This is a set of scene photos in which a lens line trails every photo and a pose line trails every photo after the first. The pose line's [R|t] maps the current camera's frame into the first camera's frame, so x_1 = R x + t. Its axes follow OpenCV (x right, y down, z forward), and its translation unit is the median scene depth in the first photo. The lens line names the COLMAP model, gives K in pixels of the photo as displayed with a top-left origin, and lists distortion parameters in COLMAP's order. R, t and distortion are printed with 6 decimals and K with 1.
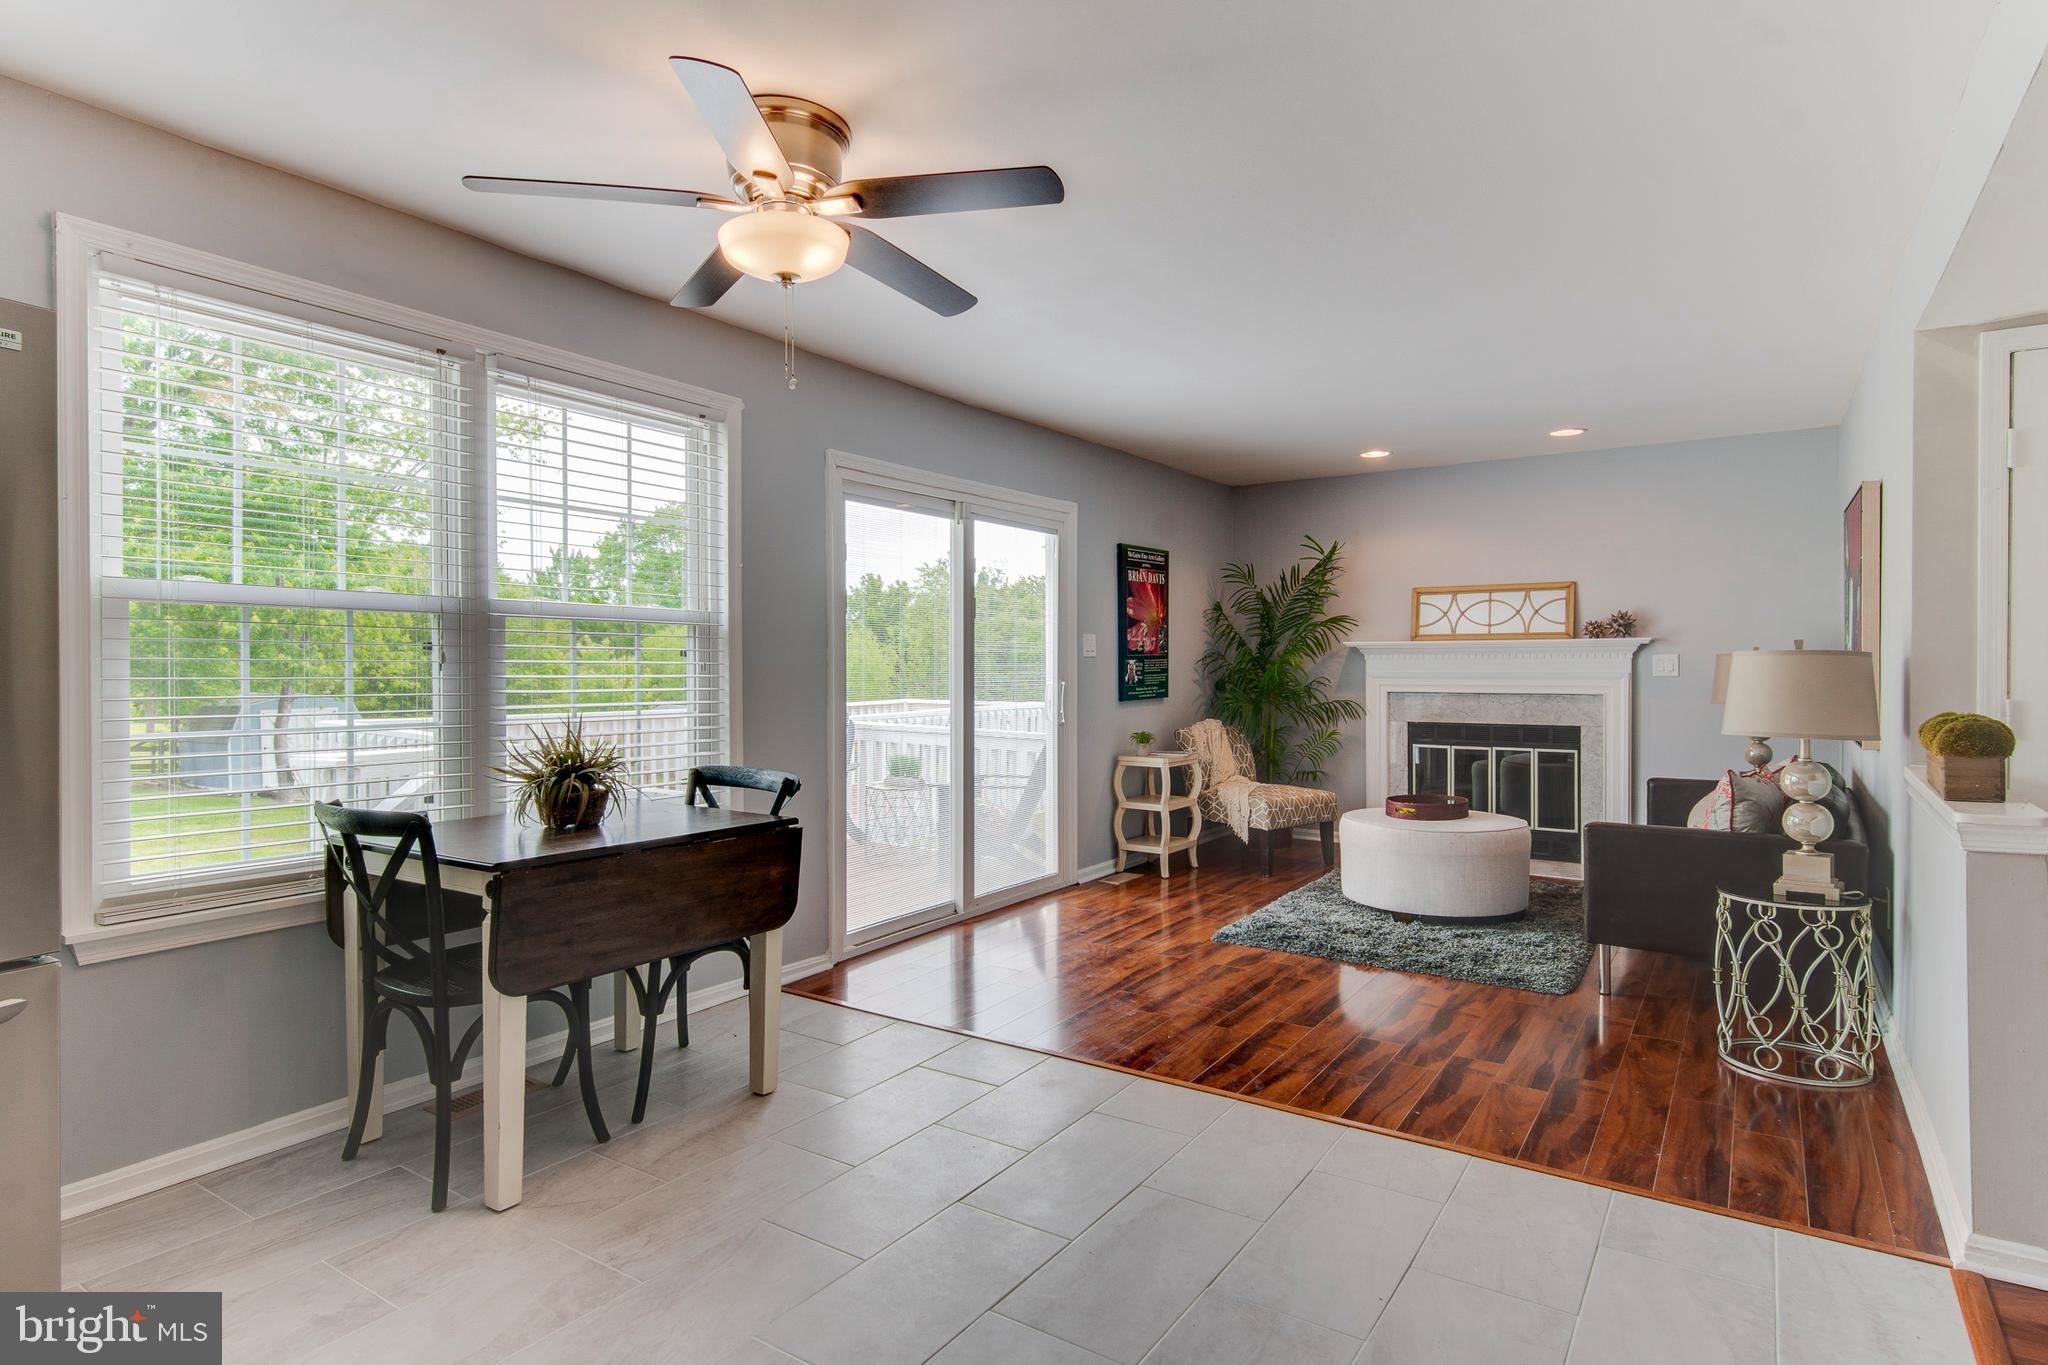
lens RADIAL K [[1127.8, 0, 1029.2], [0, 1127.8, 673.1], [0, 0, 1]] dist [0.028873, 0.000213]
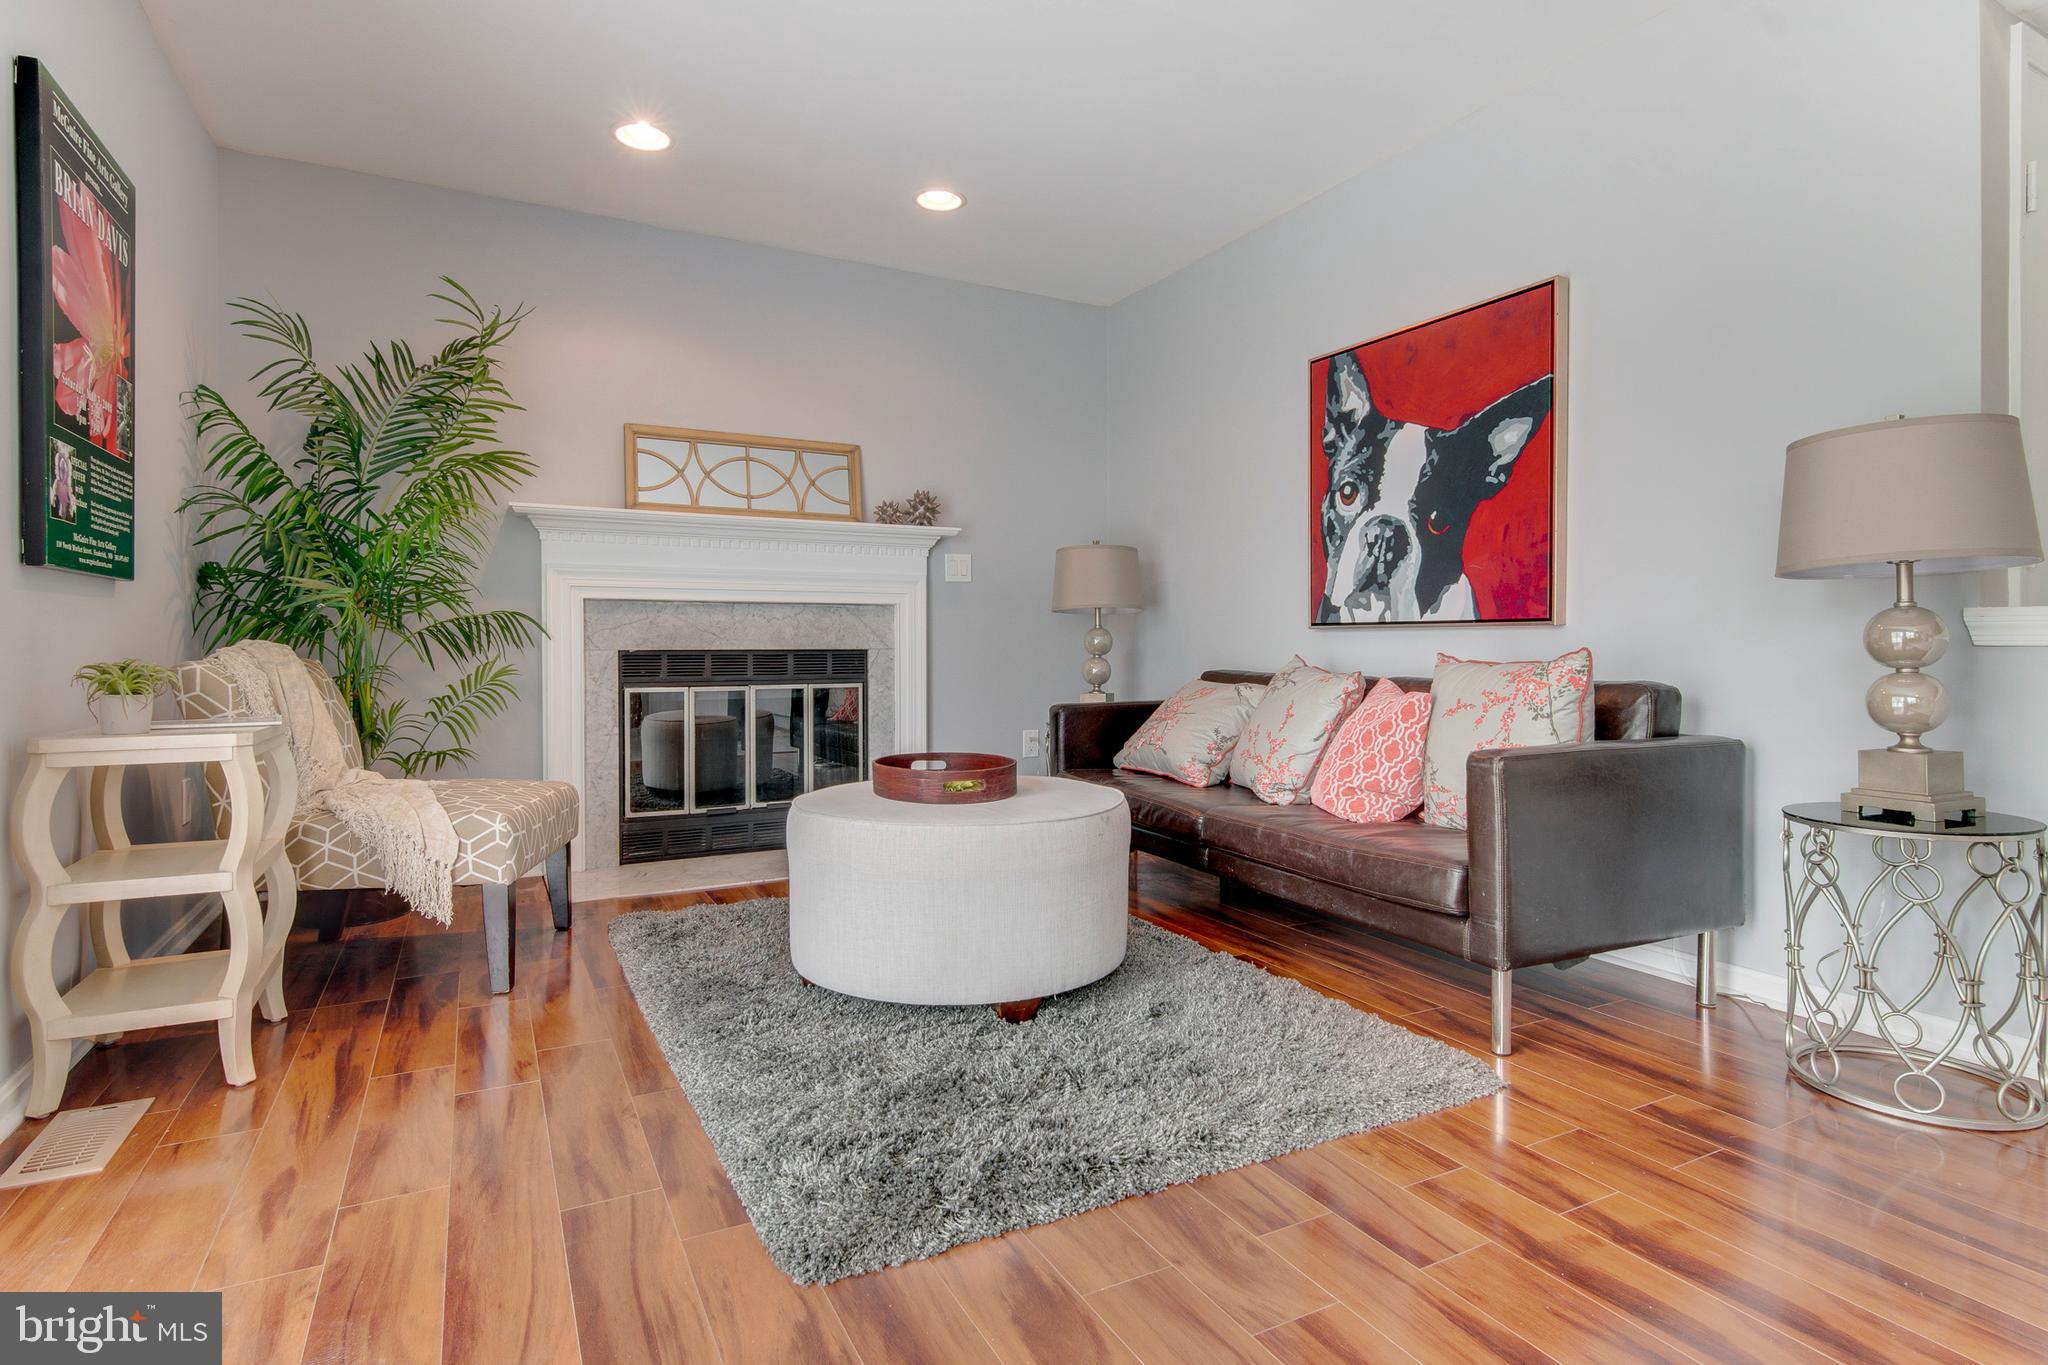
lens RADIAL K [[1035.8, 0, 1025.3], [0, 1035.8, 651.7], [0, 0, 1]] dist [0.004196, -0.005402]
pose [[0.479409, -0.002923, 0.877587, -0.036881], [0.009253, 0.999956, -0.001724, 0.049663], [-0.877543, 0.008946, 0.479415, 0.590197]]
